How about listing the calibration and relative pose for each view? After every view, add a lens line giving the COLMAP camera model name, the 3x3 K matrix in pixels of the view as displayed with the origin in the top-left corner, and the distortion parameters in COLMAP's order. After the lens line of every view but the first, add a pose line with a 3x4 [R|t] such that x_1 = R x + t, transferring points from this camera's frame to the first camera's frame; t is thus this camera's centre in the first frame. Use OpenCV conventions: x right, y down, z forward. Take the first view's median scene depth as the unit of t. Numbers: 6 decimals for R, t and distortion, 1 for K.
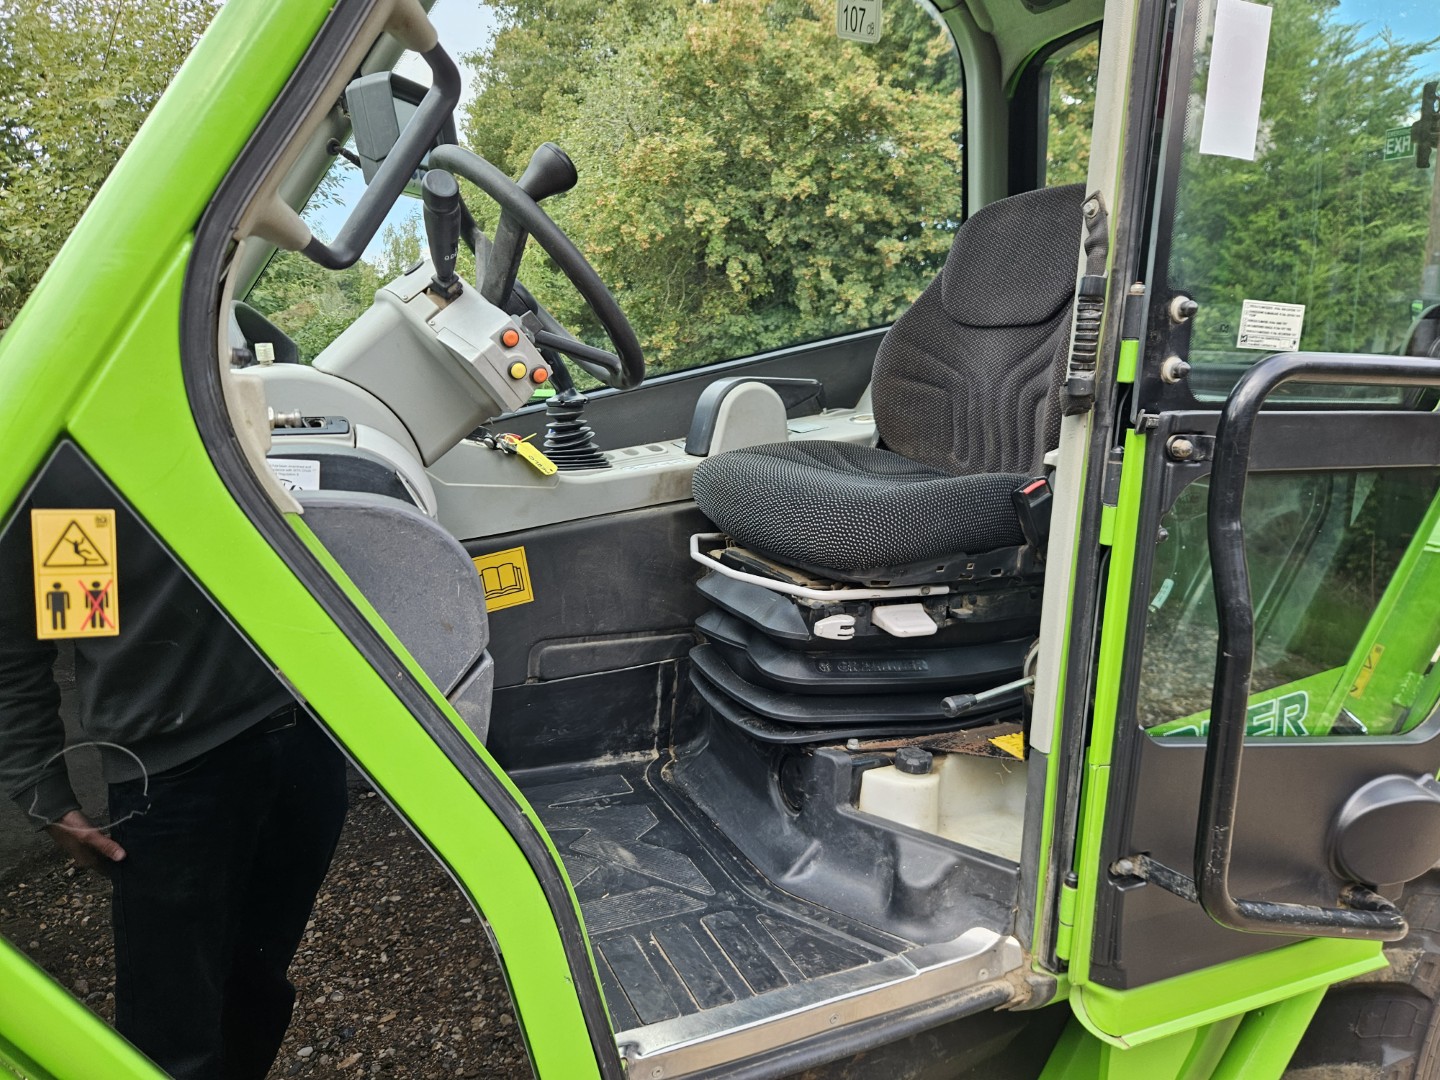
lens RADIAL K [[969.7, 0, 719.1], [0, 969.7, 535.6], [0, 0, 1]] dist [0.072090, -0.065251]
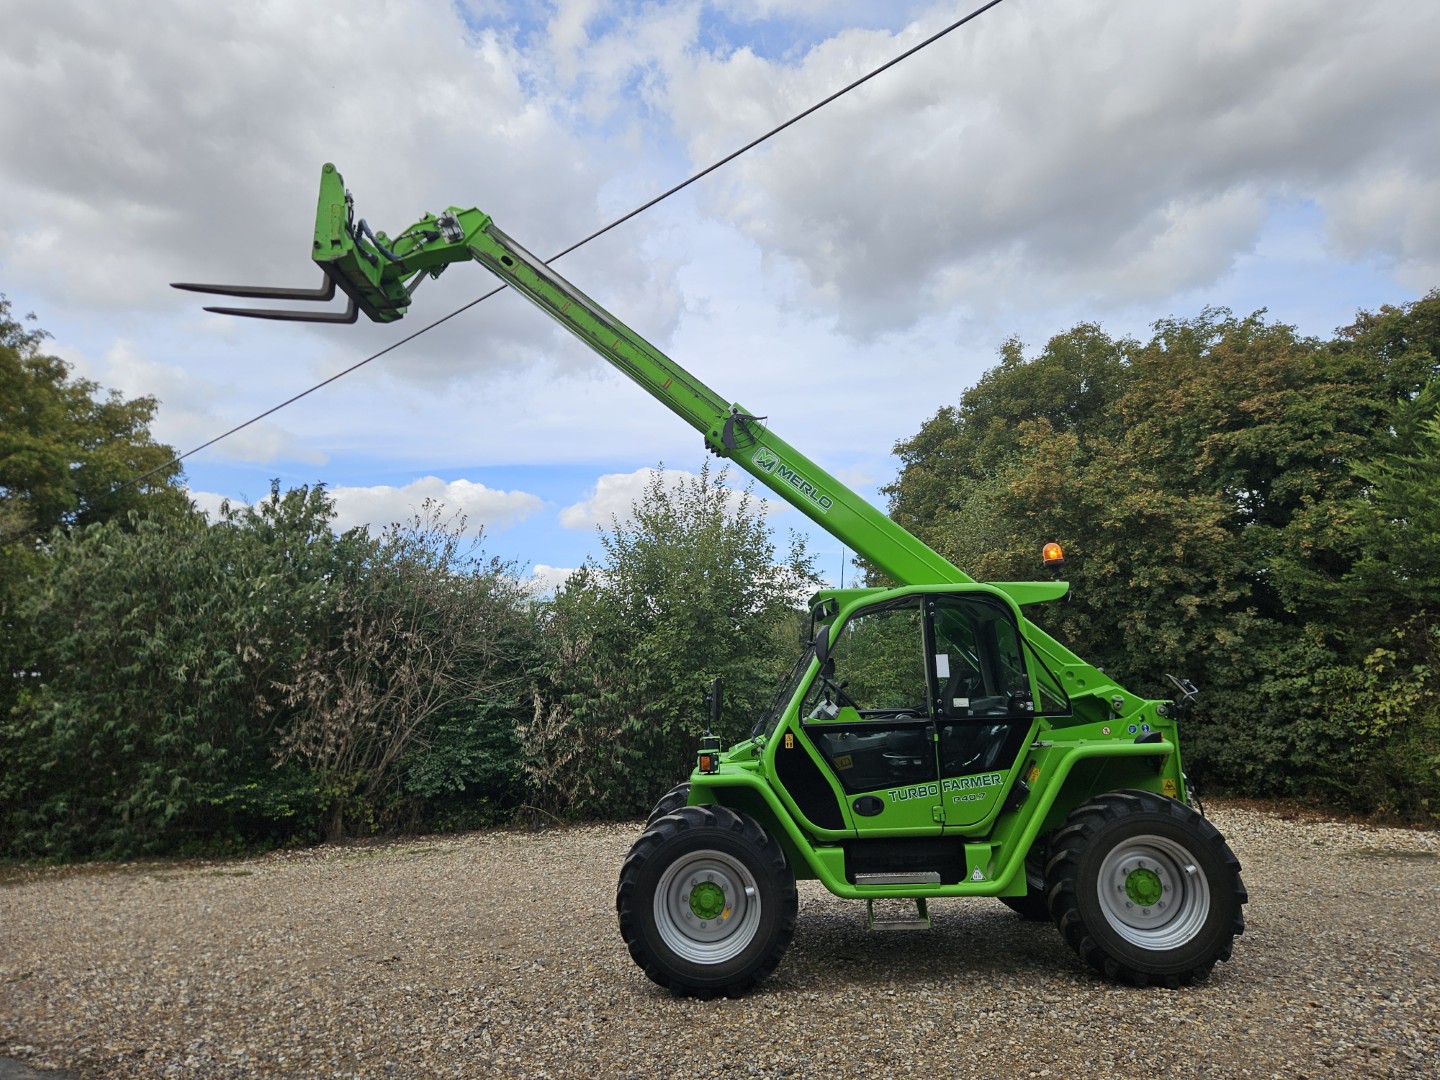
lens RADIAL K [[970.2, 0, 692.3], [0, 970.2, 526.4], [0, 0, 1]] dist [0.067496, -0.055781]
pose [[0.889214, -0.139987, -0.435548, 0.173526], [-0.017624, 0.940846, -0.338375, 0.076774], [0.457152, 0.308564, 0.834147, -0.472436]]
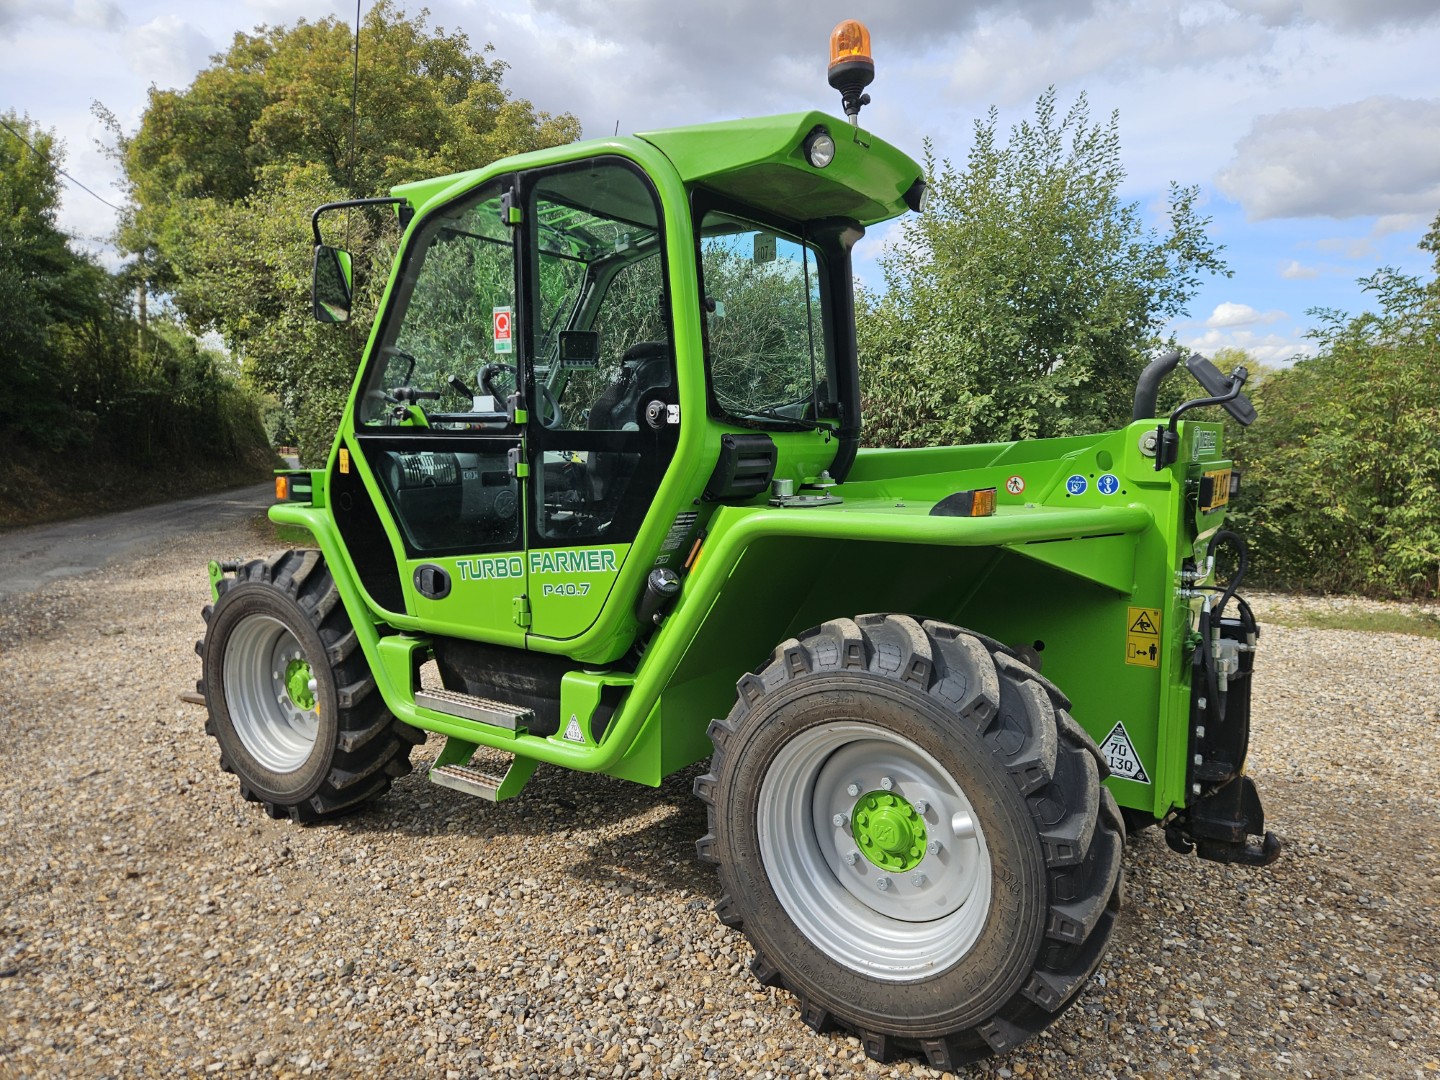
lens RADIAL K [[959.9, 0, 720.0], [0, 959.9, 540.0], [0, 0, 1]] dist [0.068116, -0.060046]
pose [[0.511787, 0.065466, -0.856615, 0.307133], [-0.148499, 0.988825, -0.013152, 0.014309], [0.846181, 0.133937, 0.515789, 0.000459]]
